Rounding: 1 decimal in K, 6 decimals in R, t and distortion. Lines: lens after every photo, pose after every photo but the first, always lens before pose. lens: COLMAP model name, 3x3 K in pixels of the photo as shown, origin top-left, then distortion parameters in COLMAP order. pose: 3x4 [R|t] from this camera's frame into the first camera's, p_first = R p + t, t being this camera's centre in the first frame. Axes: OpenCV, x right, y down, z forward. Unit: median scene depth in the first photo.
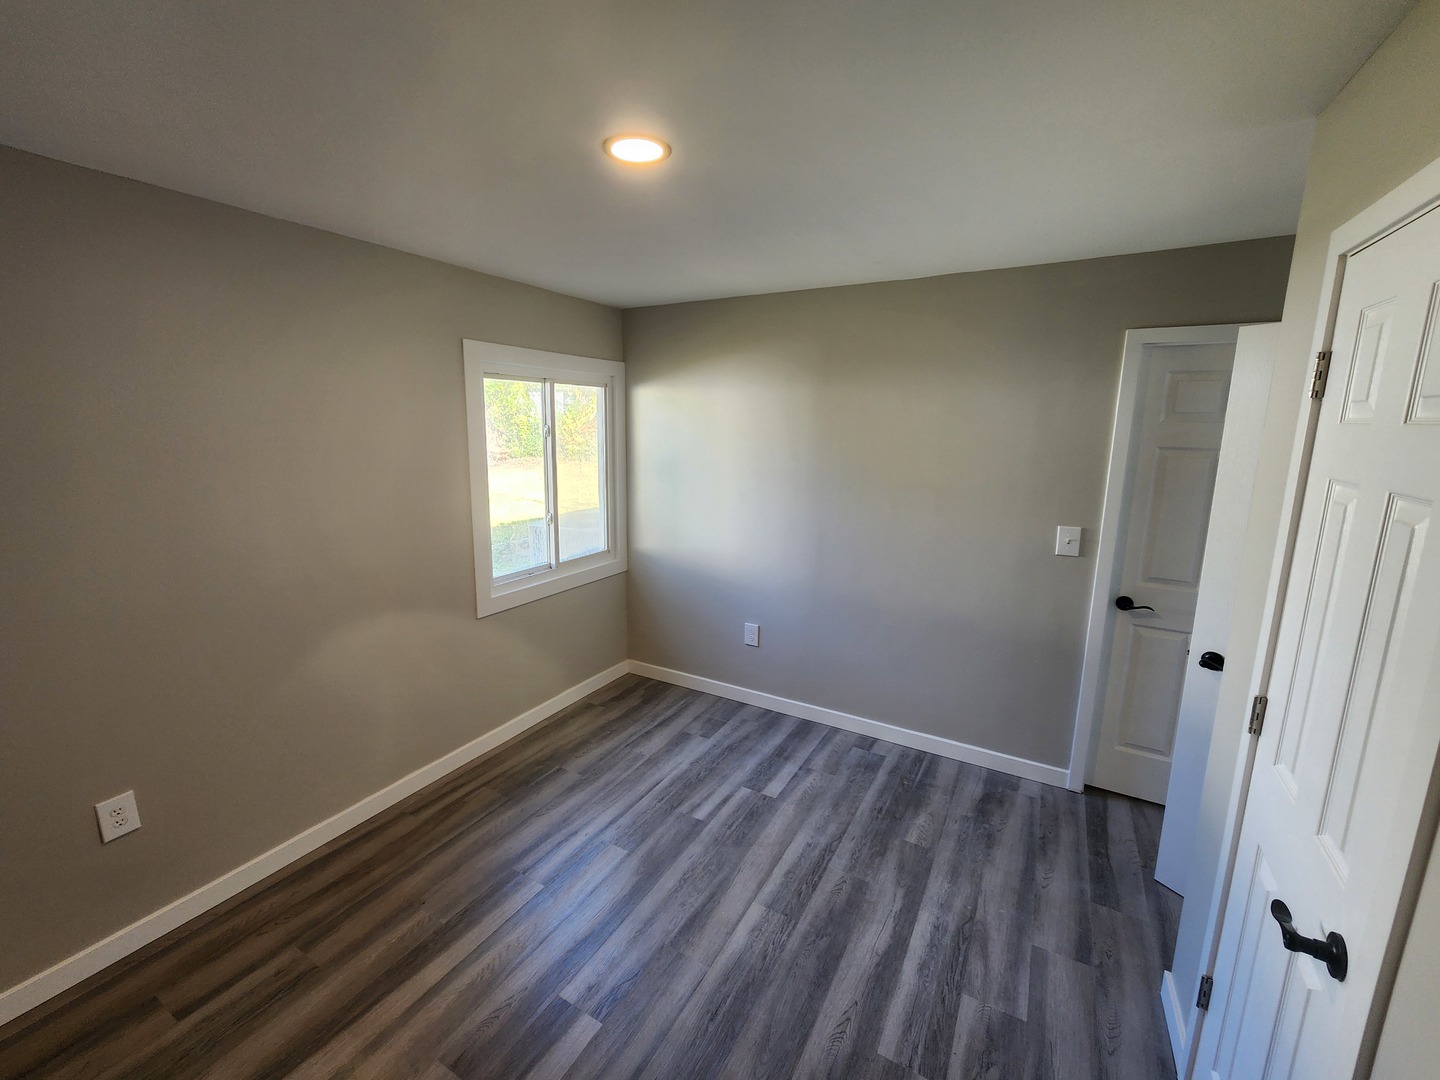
lens RADIAL K [[592.1, 0, 709.7], [0, 592.1, 532.3], [0, 0, 1]] dist [0.002357, 0.000270]
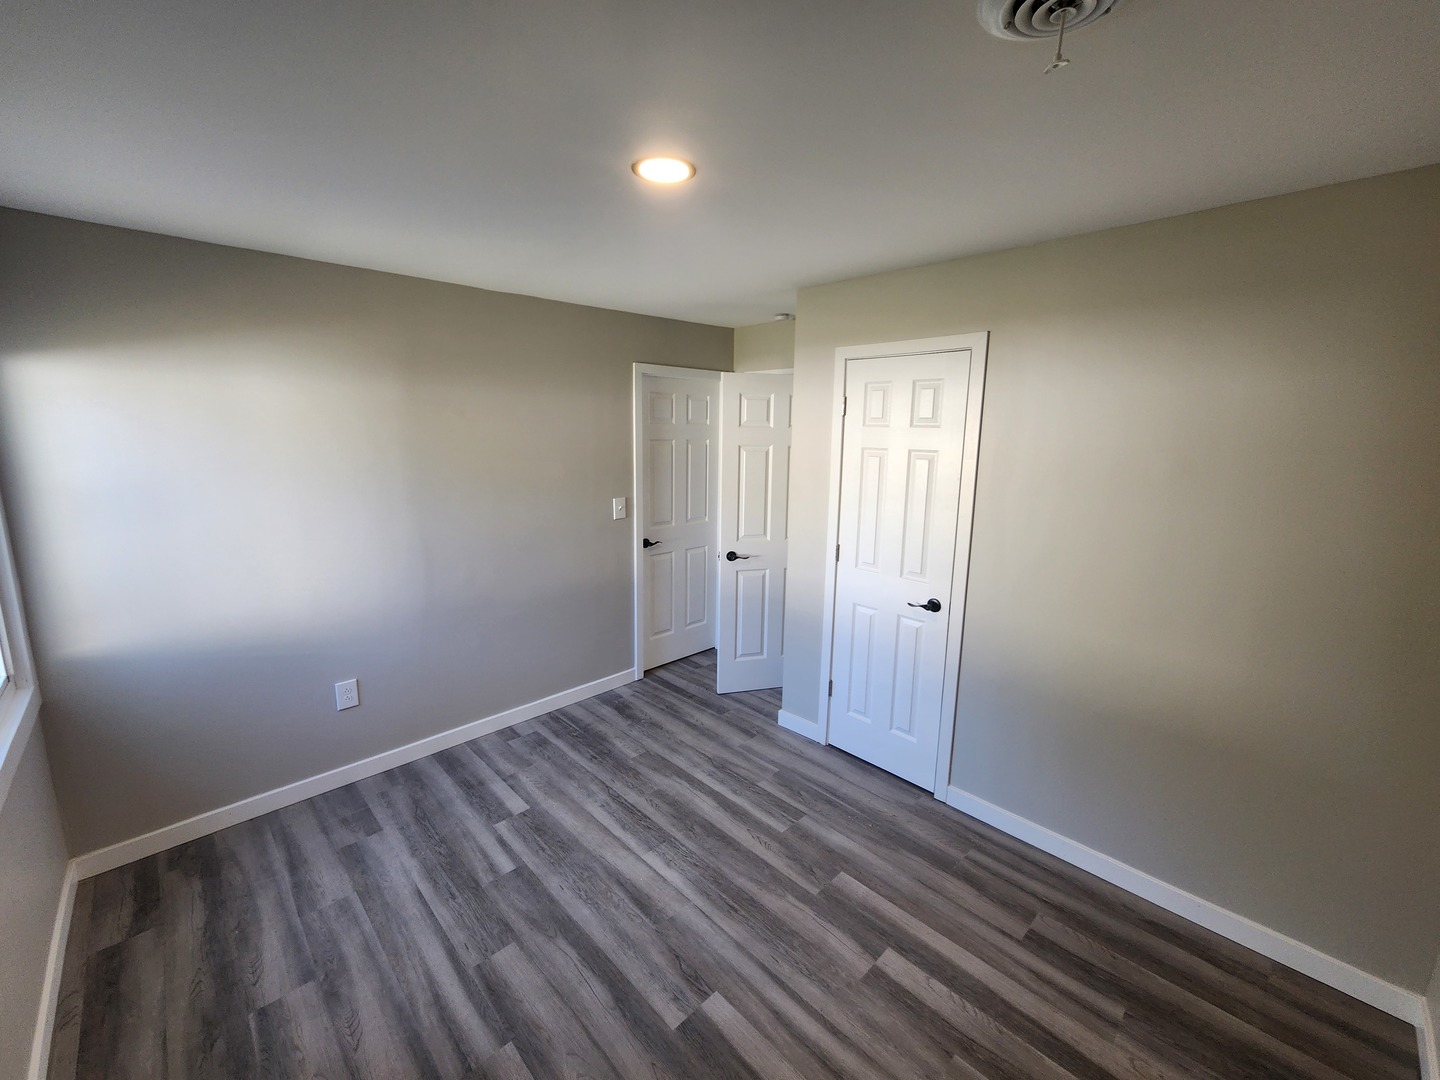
lens RADIAL K [[592.1, 0, 706.0], [0, 592.1, 536.1], [0, 0, 1]] dist [0.002357, 0.000270]
pose [[0.285392, -0.181599, 0.941049, -0.707238], [0.176262, 0.975082, 0.134711, -0.077967], [-0.942063, 0.127426, 0.310289, 0.395991]]
